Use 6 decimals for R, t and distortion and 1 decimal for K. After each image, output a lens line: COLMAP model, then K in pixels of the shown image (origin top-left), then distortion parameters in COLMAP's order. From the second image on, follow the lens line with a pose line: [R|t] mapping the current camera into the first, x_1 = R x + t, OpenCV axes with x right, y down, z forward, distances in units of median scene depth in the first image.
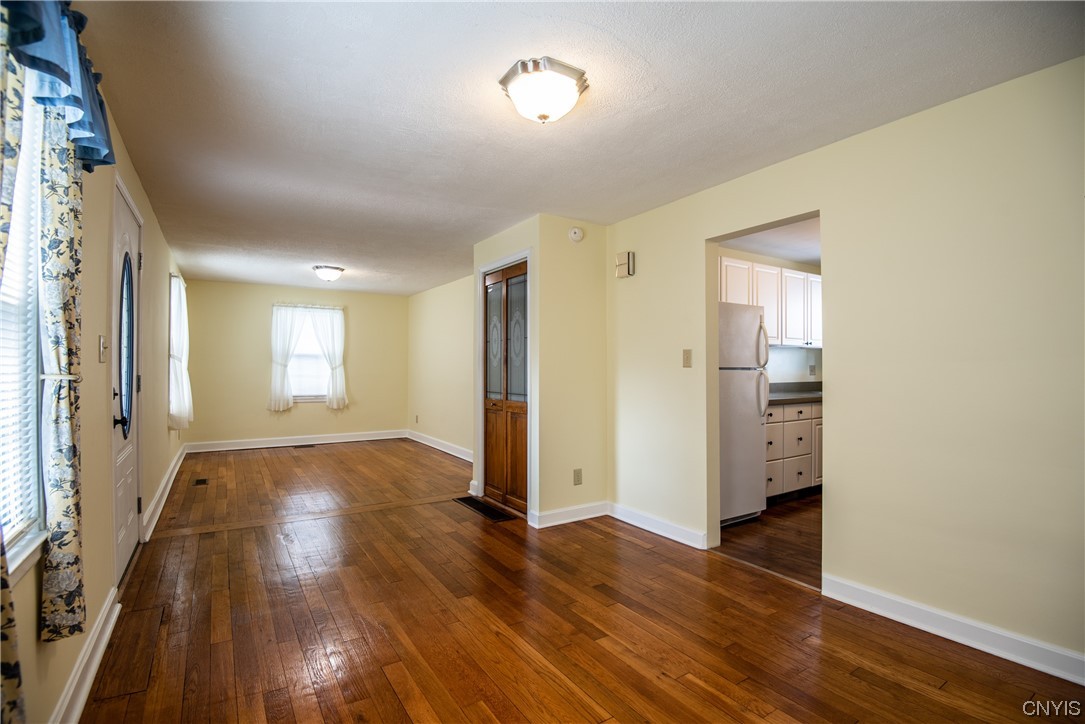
lens RADIAL K [[501.3, 0, 529.5], [0, 501.3, 364.1], [0, 0, 1]] dist [-0.018942, -0.009472]
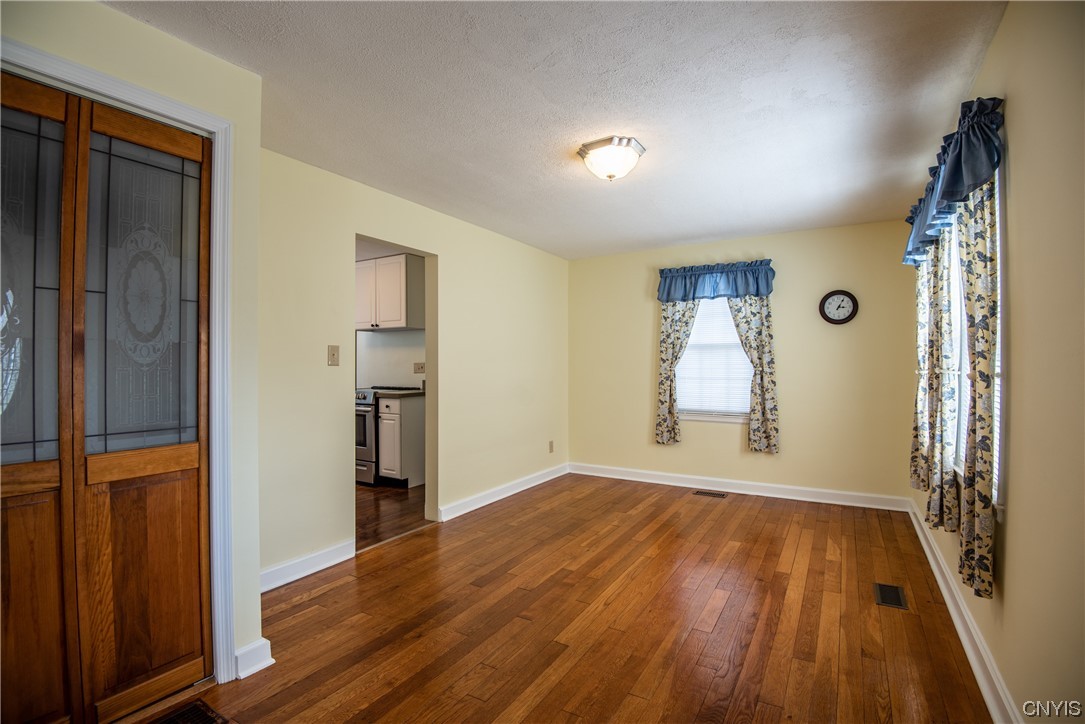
lens RADIAL K [[501.3, 0, 553.5], [0, 501.3, 368.2], [0, 0, 1]] dist [-0.018942, -0.009472]
pose [[-0.468426, -0.006665, 0.883478, -0.297669], [-0.005138, 0.999975, 0.004820, 0.002199], [-0.883488, -0.002281, -0.468449, 0.489521]]
